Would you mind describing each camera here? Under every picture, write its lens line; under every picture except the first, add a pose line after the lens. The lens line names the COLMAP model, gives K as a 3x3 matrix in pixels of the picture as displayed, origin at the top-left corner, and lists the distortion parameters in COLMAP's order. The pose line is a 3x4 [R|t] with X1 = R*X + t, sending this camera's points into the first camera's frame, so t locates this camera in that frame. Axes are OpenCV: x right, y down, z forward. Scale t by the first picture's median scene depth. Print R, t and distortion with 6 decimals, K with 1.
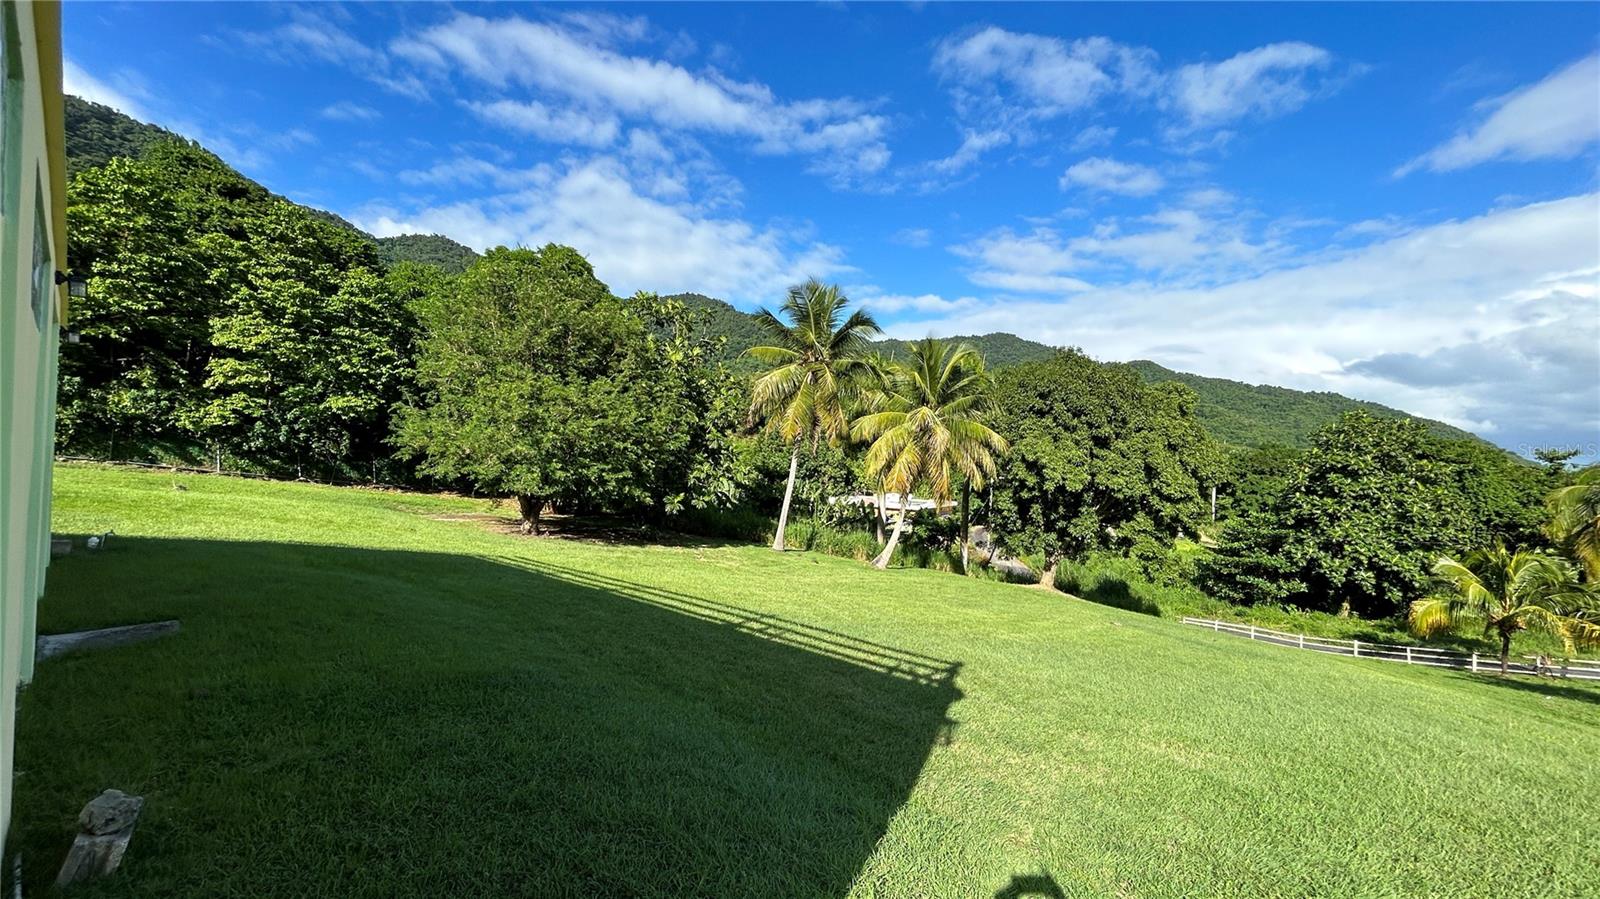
lens RADIAL K [[634.0, 0, 797.6], [0, 634.0, 452.8], [0, 0, 1]] dist [-0.000583, -0.000131]
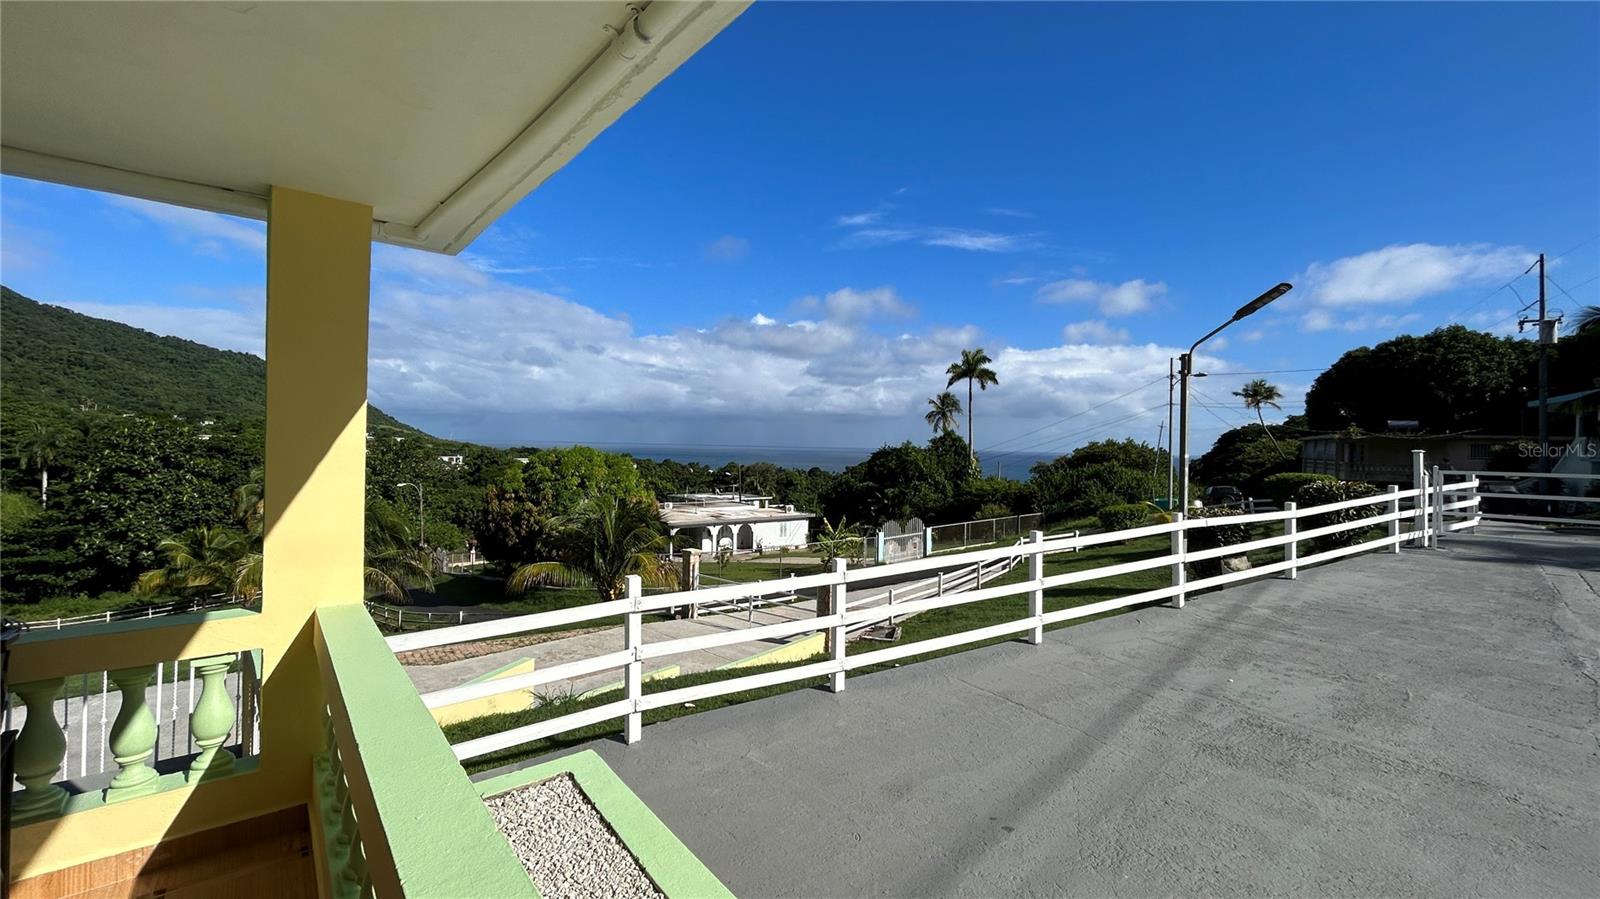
lens RADIAL K [[634.0, 0, 797.6], [0, 634.0, 452.8], [0, 0, 1]] dist [-0.000583, -0.000131]
pose [[0.162964, -0.036529, 0.985956, -0.107908], [-0.026155, 0.998803, 0.041328, -0.084723], [-0.986285, -0.032522, 0.161814, -0.424732]]
